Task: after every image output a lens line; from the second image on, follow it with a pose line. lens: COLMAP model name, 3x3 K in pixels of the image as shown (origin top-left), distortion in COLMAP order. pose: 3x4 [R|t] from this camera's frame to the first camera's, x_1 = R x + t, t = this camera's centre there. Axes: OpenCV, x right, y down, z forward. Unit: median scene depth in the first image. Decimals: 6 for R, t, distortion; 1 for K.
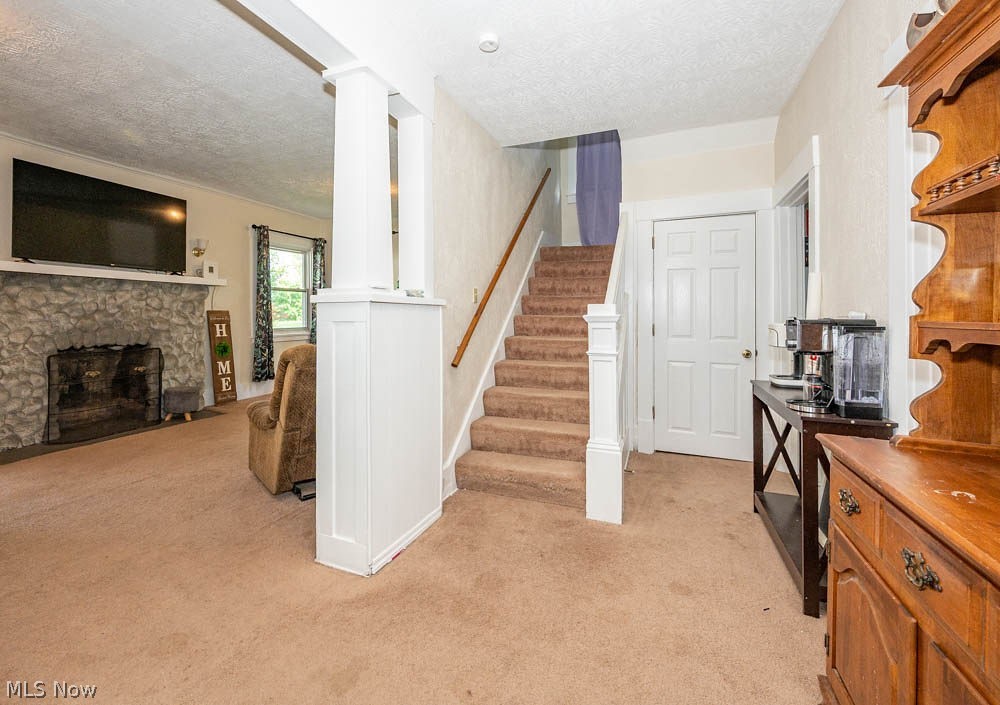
lens RADIAL K [[430.6, 0, 475.7], [0, 430.6, 317.2], [0, 0, 1]] dist [-0.000782, -0.000229]
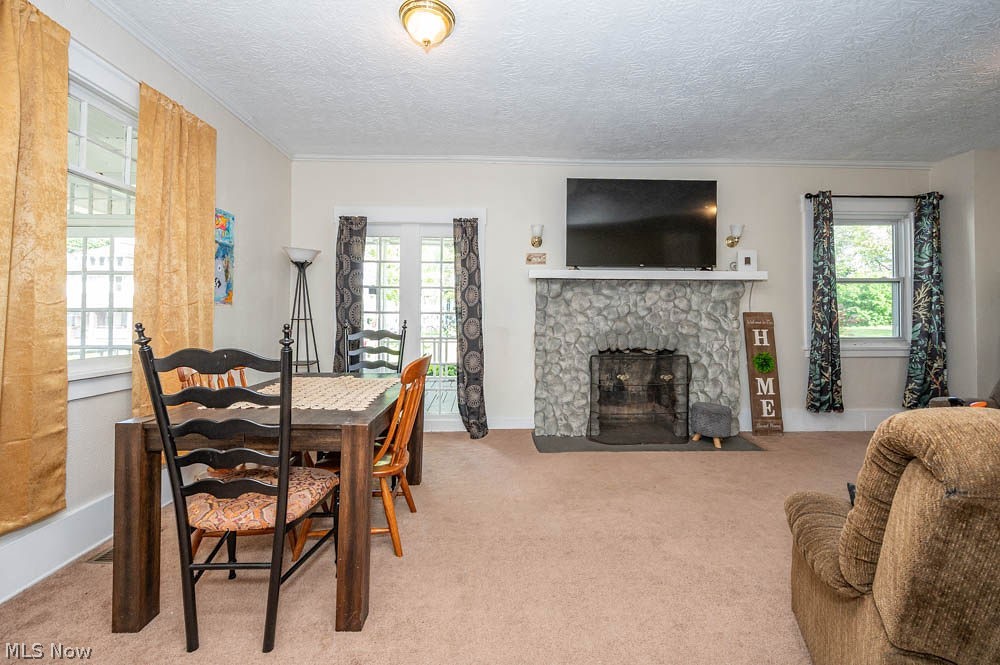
lens RADIAL K [[401.4, 0, 498.2], [0, 401.4, 312.7], [0, 0, 1]] dist [-0.001381, -0.000324]
pose [[0.417431, -0.011327, -0.908638, -0.142491], [-0.007640, 0.999843, -0.015974, 0.000860], [0.908676, 0.013610, 0.417279, 0.289473]]
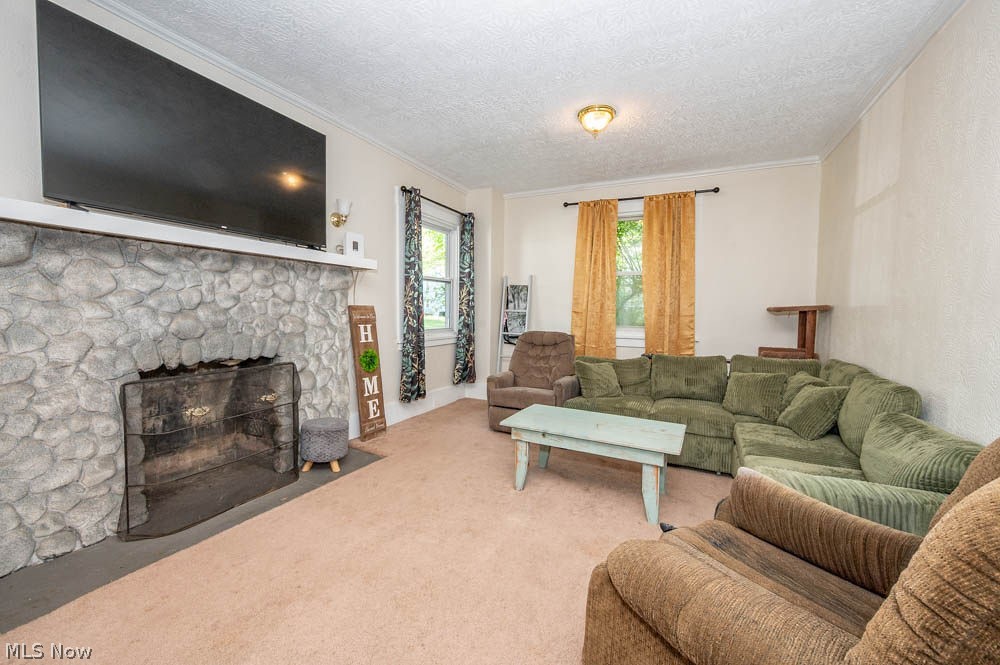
lens RADIAL K [[393.2, 0, 500.0], [0, 393.2, 332.5], [0, 0, 1]] dist [-0.000791, -0.000137]
pose [[0.997905, 0.010152, -0.063900, -0.362305], [-0.007255, 0.998942, 0.045407, -0.002222], [0.064293, -0.044849, 0.996923, 0.404037]]
